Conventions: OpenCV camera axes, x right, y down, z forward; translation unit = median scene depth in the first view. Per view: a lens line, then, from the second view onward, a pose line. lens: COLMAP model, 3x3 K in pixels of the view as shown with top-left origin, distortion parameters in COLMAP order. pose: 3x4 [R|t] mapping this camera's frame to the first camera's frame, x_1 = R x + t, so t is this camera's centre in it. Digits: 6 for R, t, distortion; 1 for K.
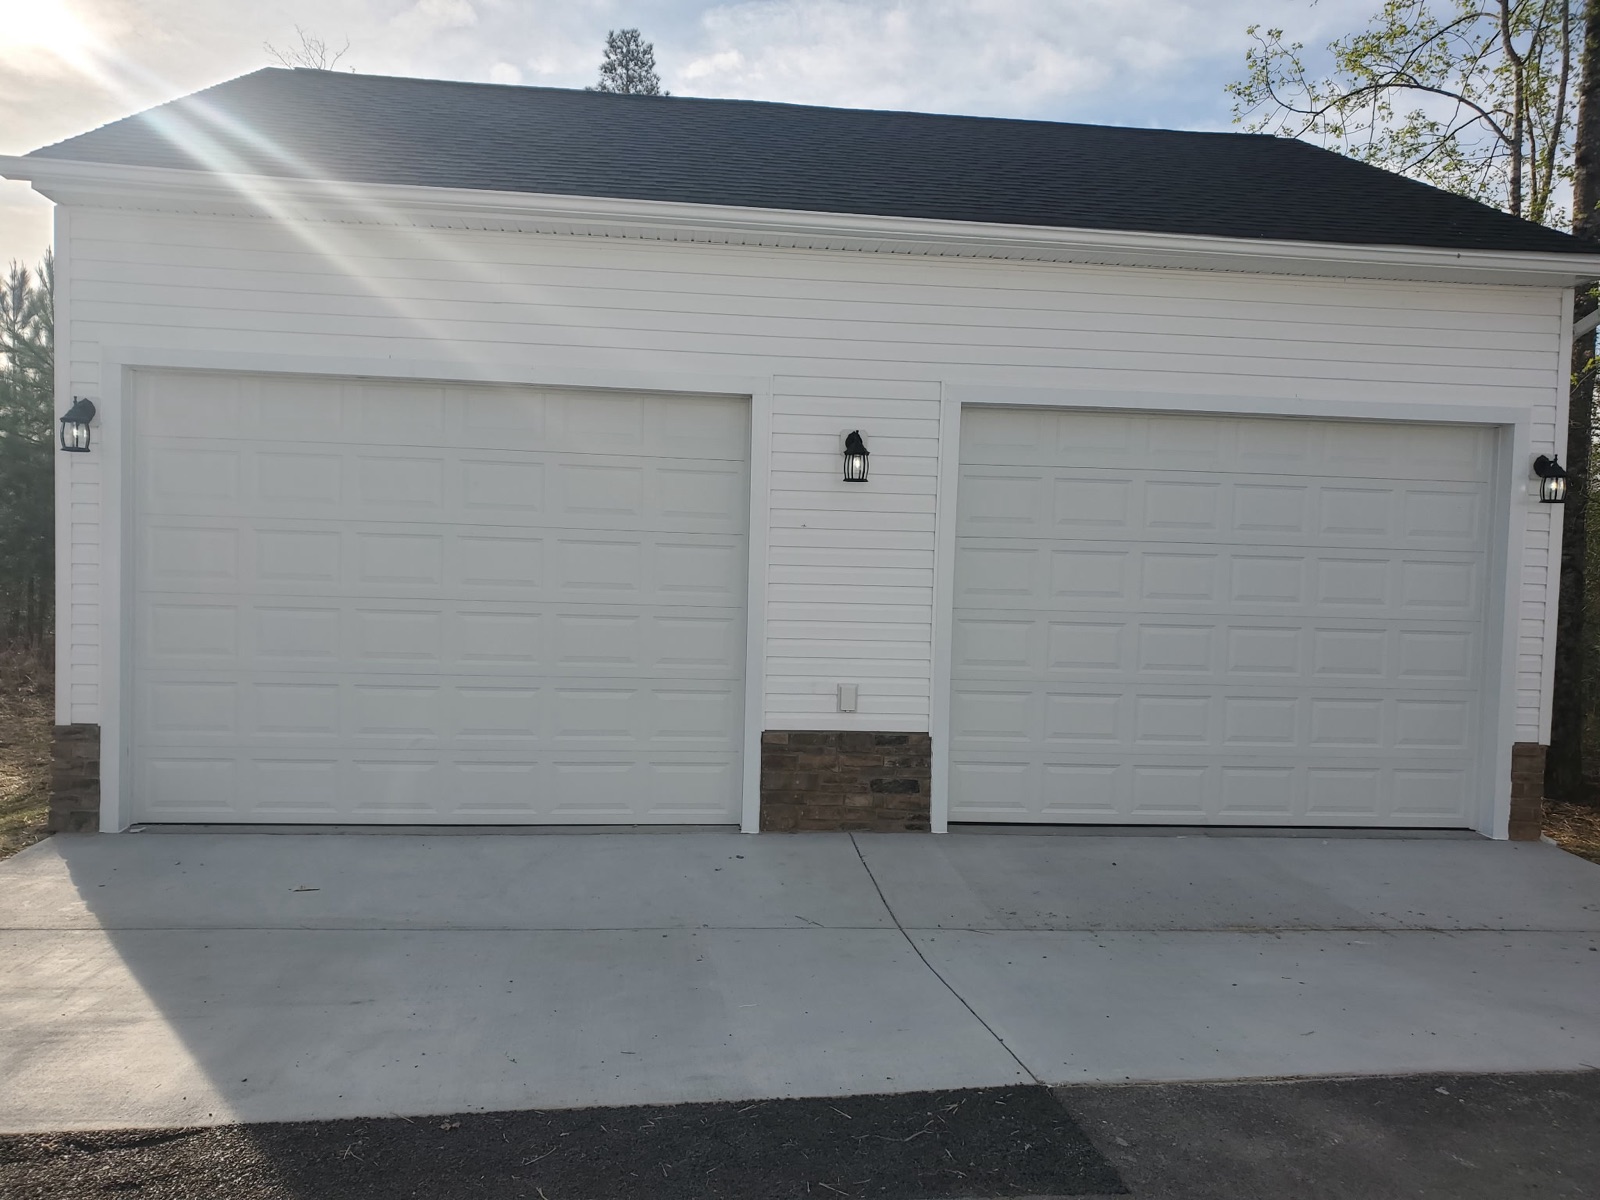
lens RADIAL K [[1240.6, 0, 794.9], [0, 1240.6, 626.4], [0, 0, 1]] dist [0.049181, 0.000441]
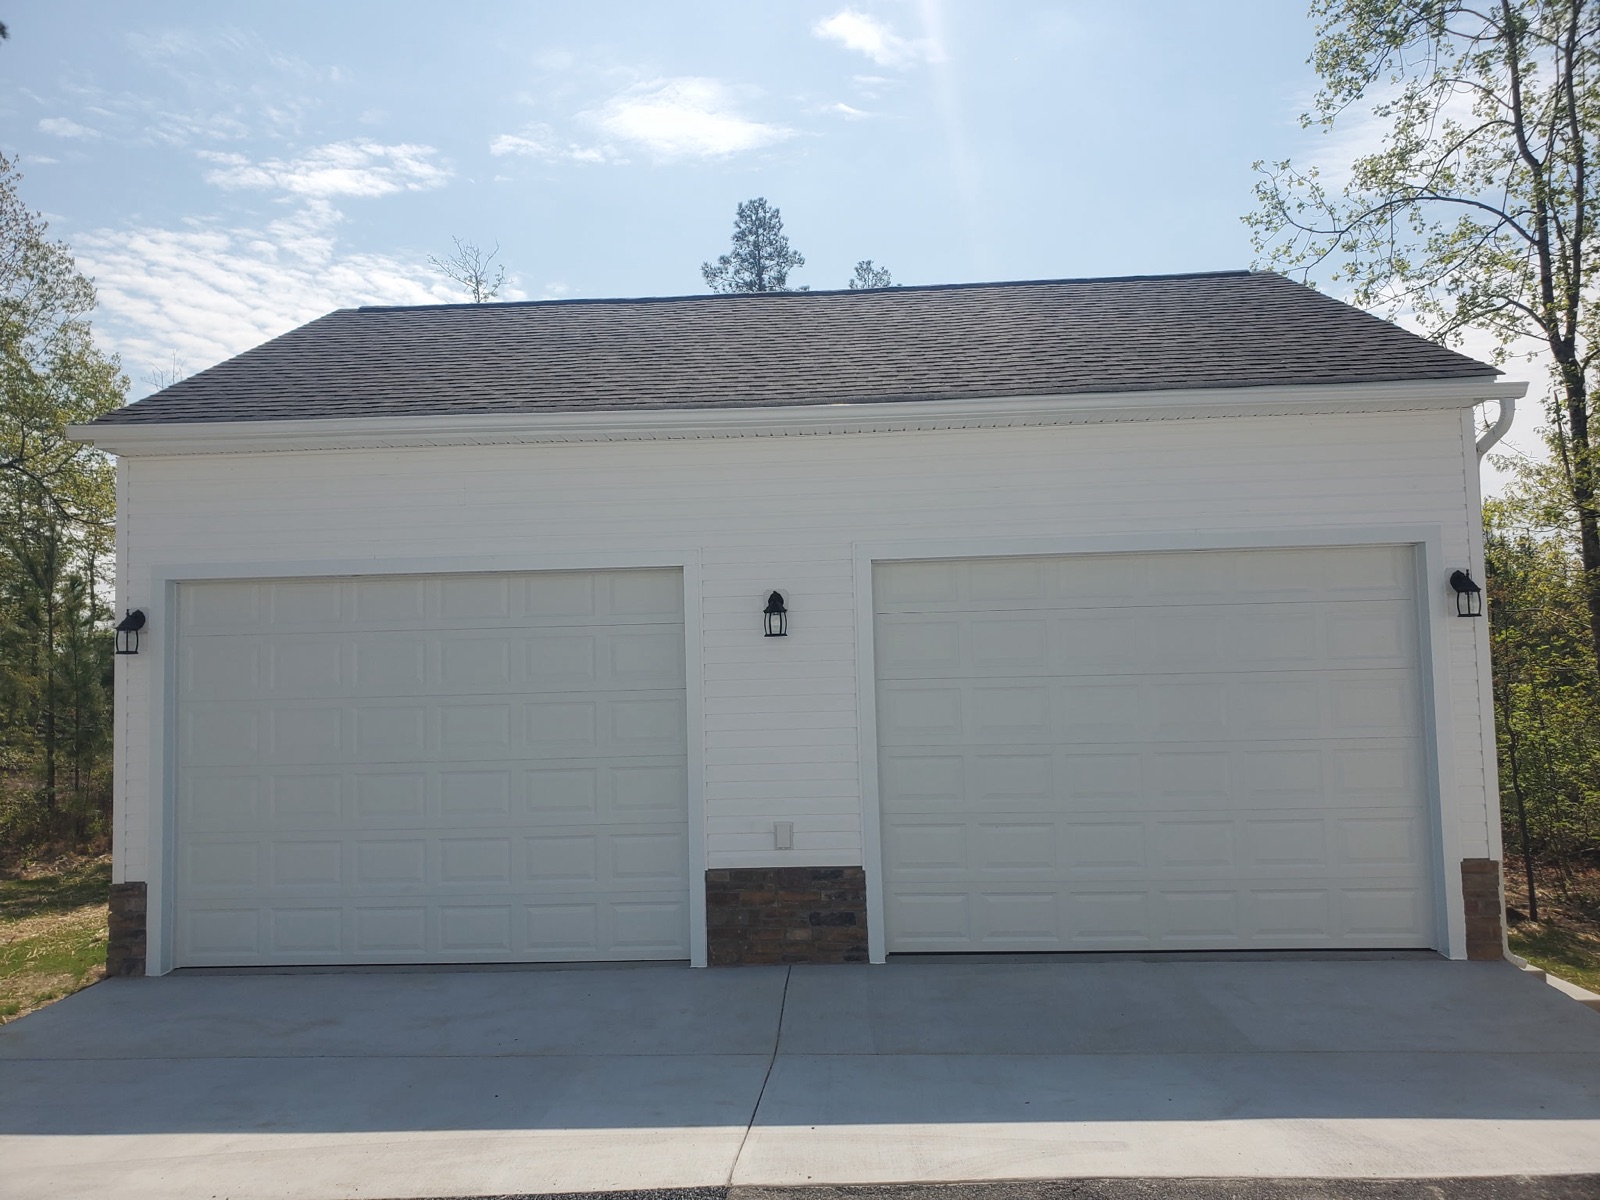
lens RADIAL K [[1273.9, 0, 800.0], [0, 1273.9, 600.0], [0, 0, 1]] dist [0.025101, -0.002620]
pose [[0.985586, -0.063072, -0.156978, 0.241913], [0.044072, 0.991588, -0.121703, -0.010136], [0.163333, 0.113031, 0.980075, -0.101670]]
